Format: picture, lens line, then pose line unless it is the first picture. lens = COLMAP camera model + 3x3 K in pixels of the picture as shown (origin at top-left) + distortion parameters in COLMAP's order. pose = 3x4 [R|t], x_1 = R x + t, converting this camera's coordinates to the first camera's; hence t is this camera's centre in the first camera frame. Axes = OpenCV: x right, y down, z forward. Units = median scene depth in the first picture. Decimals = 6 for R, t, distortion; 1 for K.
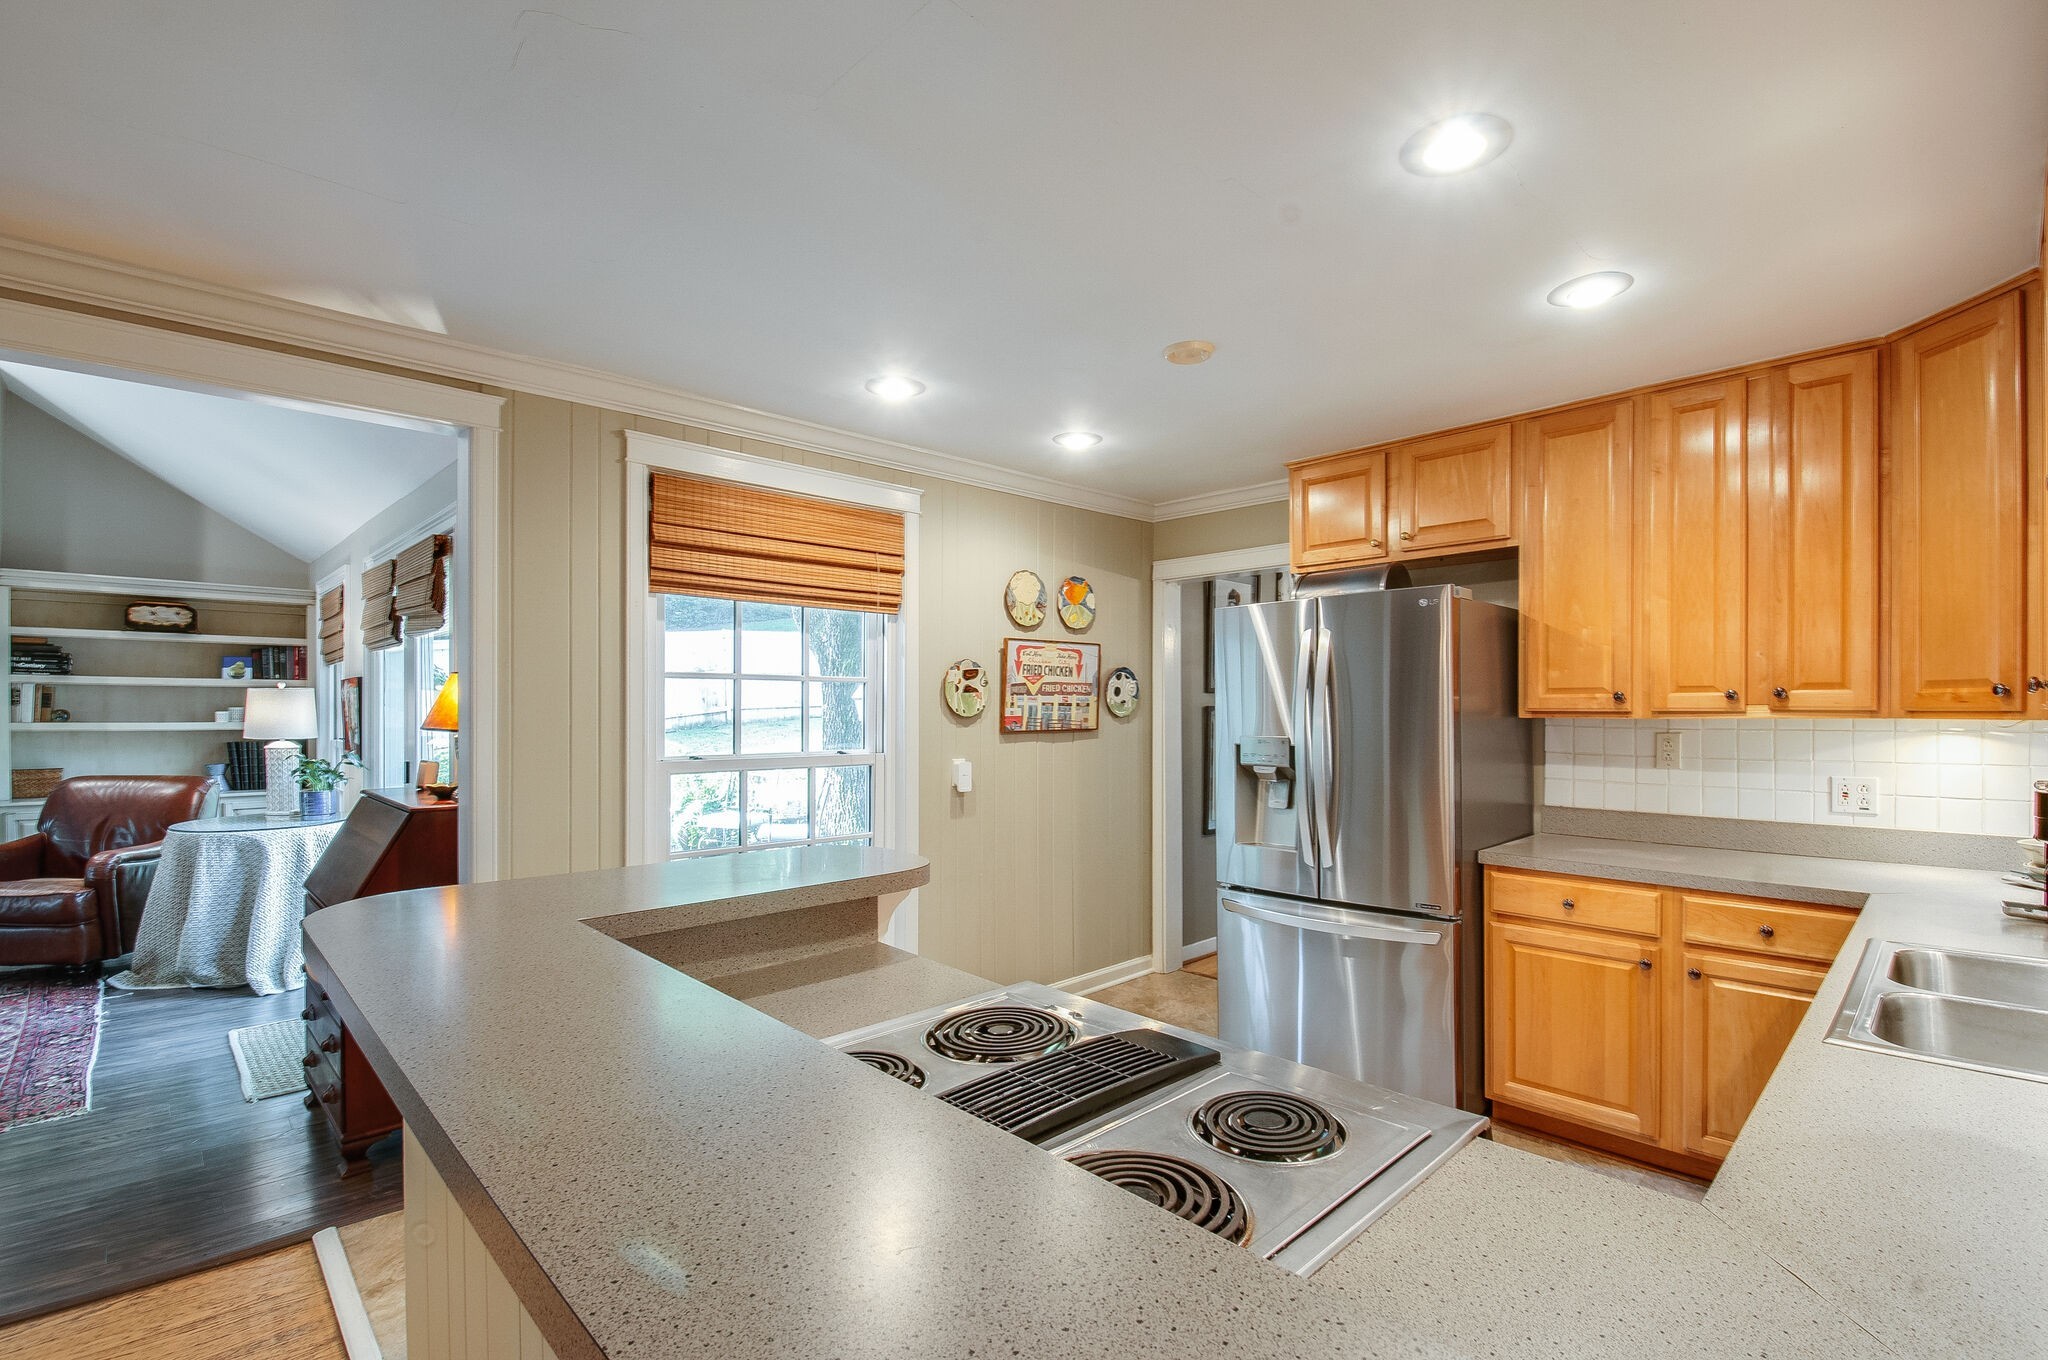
lens RADIAL K [[917.7, 0, 1040.3], [0, 917.7, 708.7], [0, 0, 1]] dist [-0.002996, -0.007713]
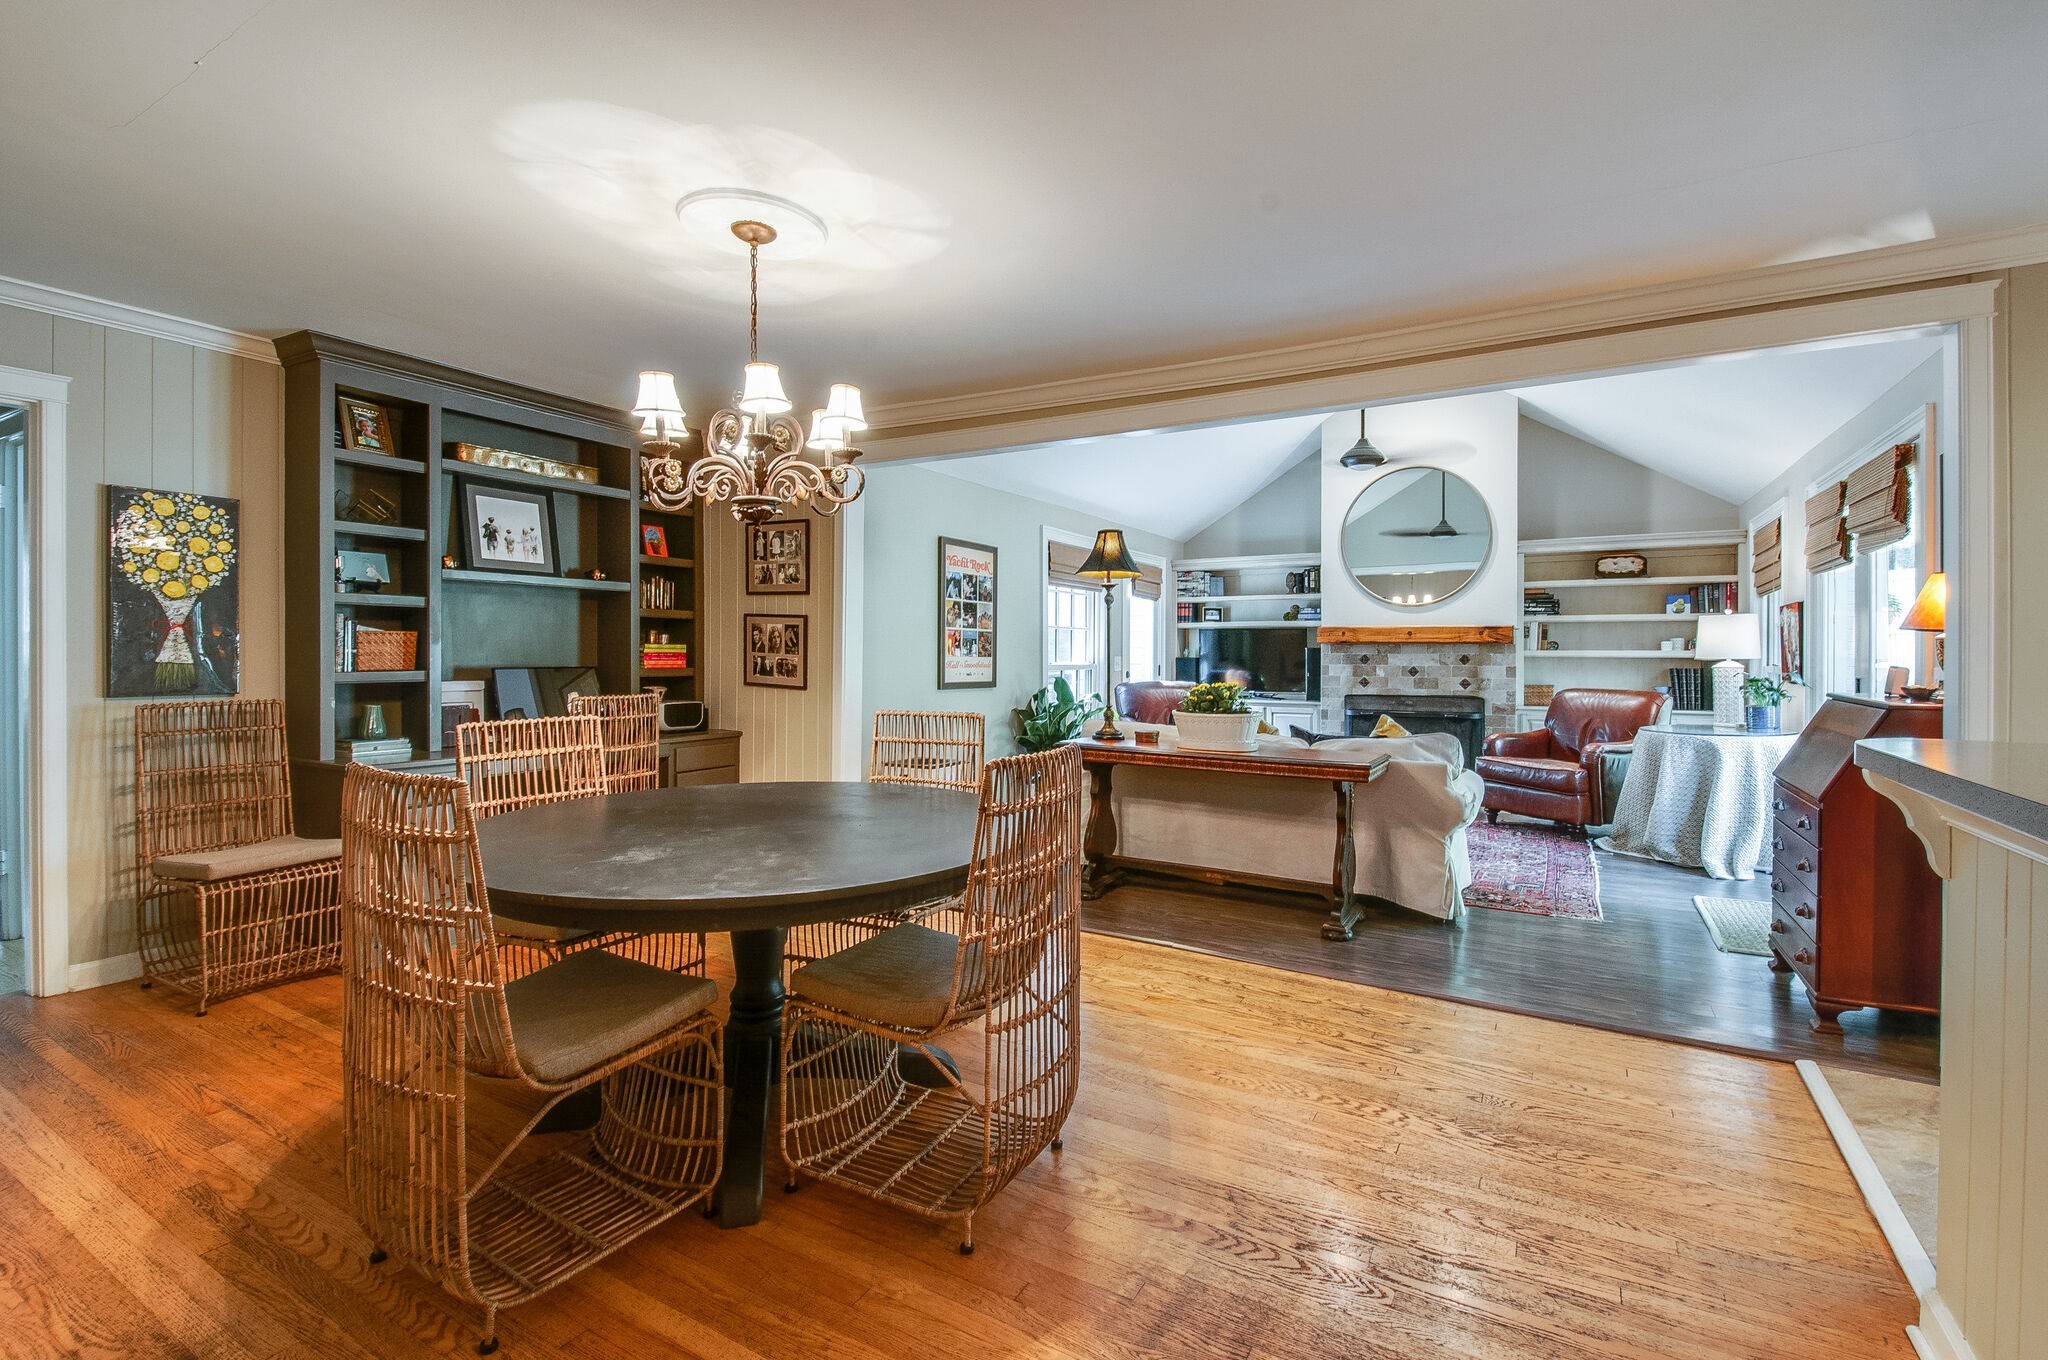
lens RADIAL K [[917.7, 0, 1033.2], [0, 917.7, 657.2], [0, 0, 1]] dist [-0.002996, -0.007713]
pose [[0.263839, 0.000585, -0.964566, 0.035252], [-0.004456, 0.999990, -0.000613, 0.038257], [0.964556, 0.004460, 0.263839, -0.139152]]
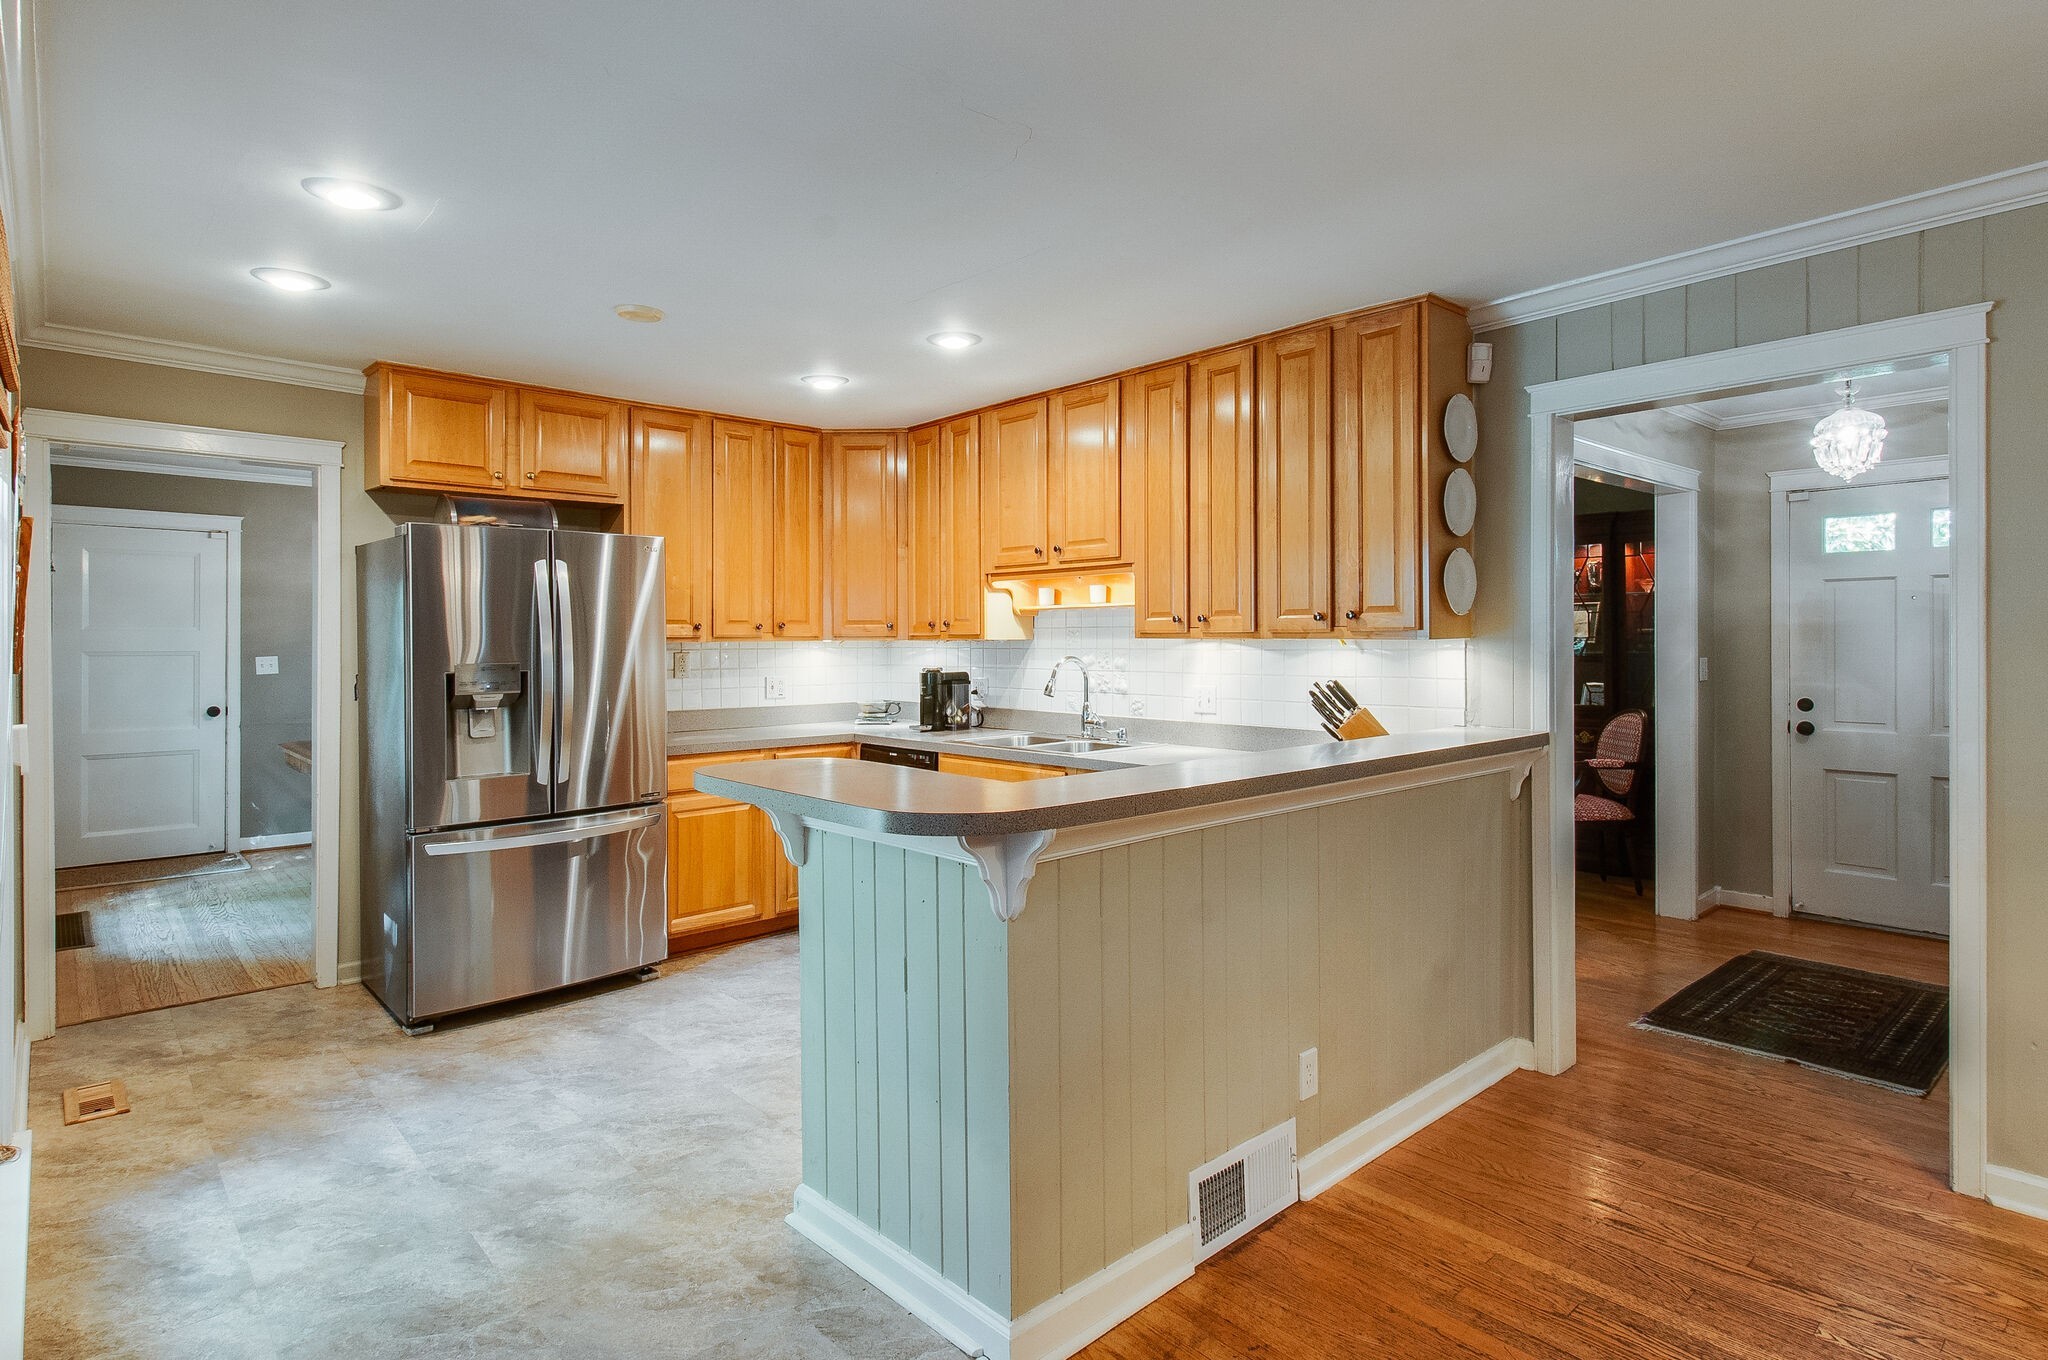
lens RADIAL K [[1080.0, 0, 1032.3], [0, 1080.0, 628.7], [0, 0, 1]] dist [0.031034, -0.007338]
pose [[0.045399, 0.009421, 0.998924, -0.667685], [0.004790, 0.999942, -0.009648, 0.005364], [-0.998957, 0.005223, 0.045352, 0.273616]]
